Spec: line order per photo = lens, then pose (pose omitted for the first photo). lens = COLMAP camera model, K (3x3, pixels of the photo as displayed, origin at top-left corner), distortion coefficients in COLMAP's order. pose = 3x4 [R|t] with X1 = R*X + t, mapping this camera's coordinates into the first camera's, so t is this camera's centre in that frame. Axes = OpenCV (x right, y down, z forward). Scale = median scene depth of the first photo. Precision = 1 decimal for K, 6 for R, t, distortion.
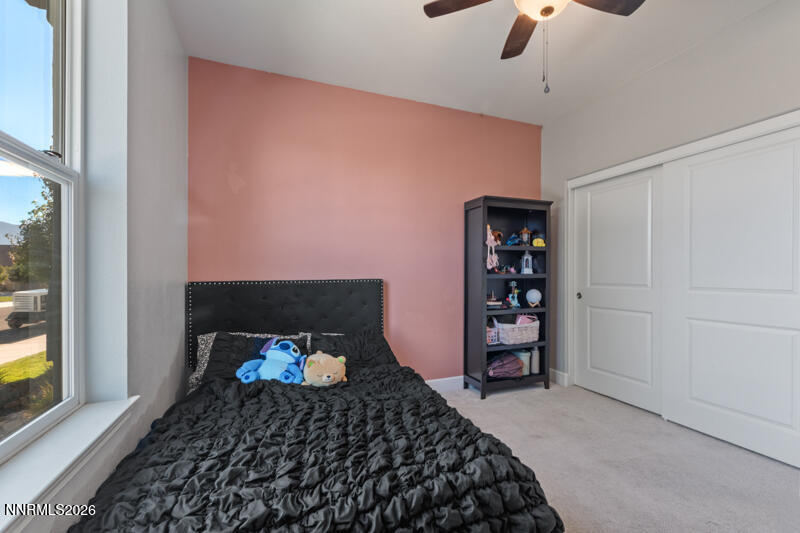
lens RADIAL K [[350.9, 0, 402.3], [0, 350.9, 270.8], [0, 0, 1]] dist [0.002508, 0.000176]
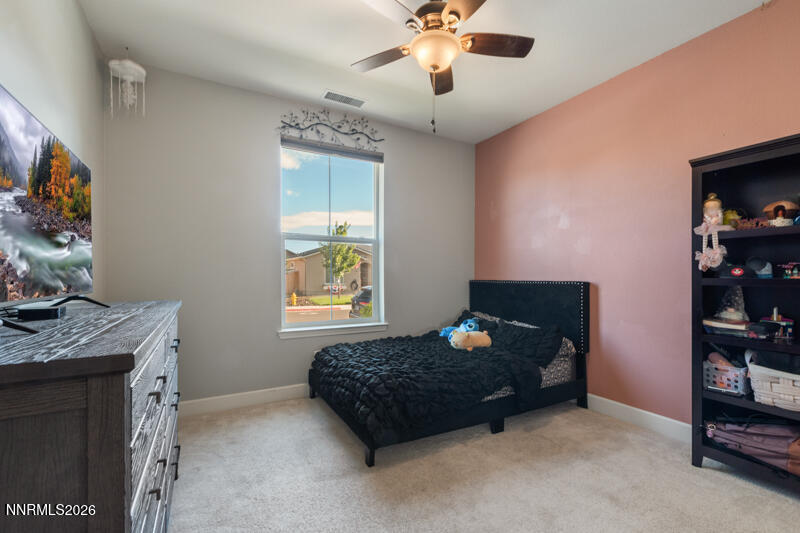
lens RADIAL K [[350.9, 0, 402.3], [0, 350.9, 270.8], [0, 0, 1]] dist [0.002508, 0.000176]
pose [[0.122150, -0.004250, -0.992503, 0.821238], [0.005010, 0.999981, -0.003665, -0.003446], [0.992499, -0.004525, 0.122169, 0.365597]]
